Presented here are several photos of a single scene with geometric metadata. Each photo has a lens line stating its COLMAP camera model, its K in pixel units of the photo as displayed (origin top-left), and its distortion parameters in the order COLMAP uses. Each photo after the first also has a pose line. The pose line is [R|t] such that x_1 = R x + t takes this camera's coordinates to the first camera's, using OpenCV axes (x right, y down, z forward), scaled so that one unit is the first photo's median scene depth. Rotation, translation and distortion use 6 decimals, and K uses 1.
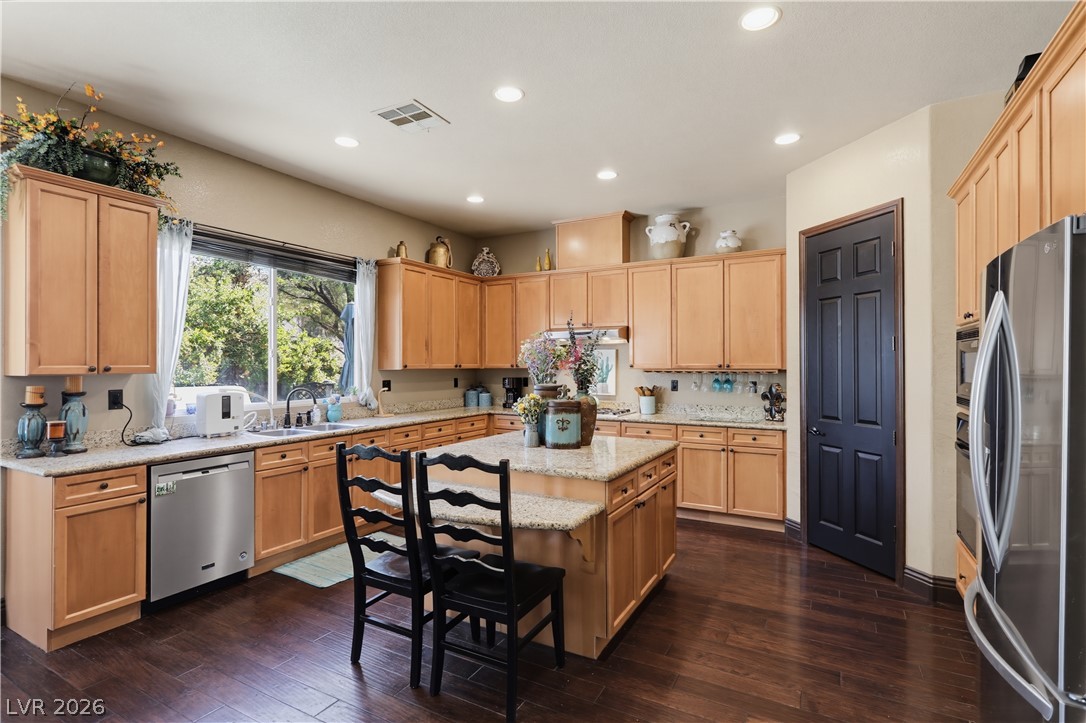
lens RADIAL K [[524.1, 0, 551.6], [0, 524.1, 361.9], [0, 0, 1]] dist [0.001356, -0.000280]
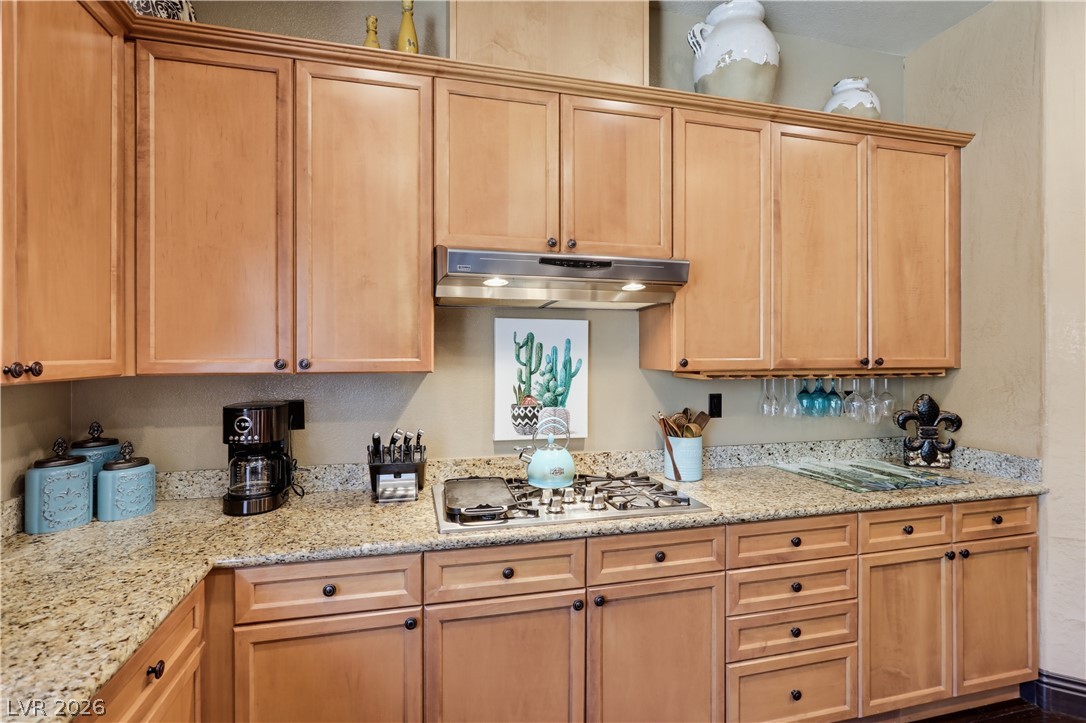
lens RADIAL K [[541.0, 0, 551.4], [0, 541.0, 356.4], [0, 0, 1]] dist [-0.004387, -0.001151]
pose [[0.729207, -0.001075, 0.684293, -0.171494], [-0.002186, 0.999990, 0.003900, 0.001361], [-0.684290, -0.004340, 0.729197, 0.706966]]
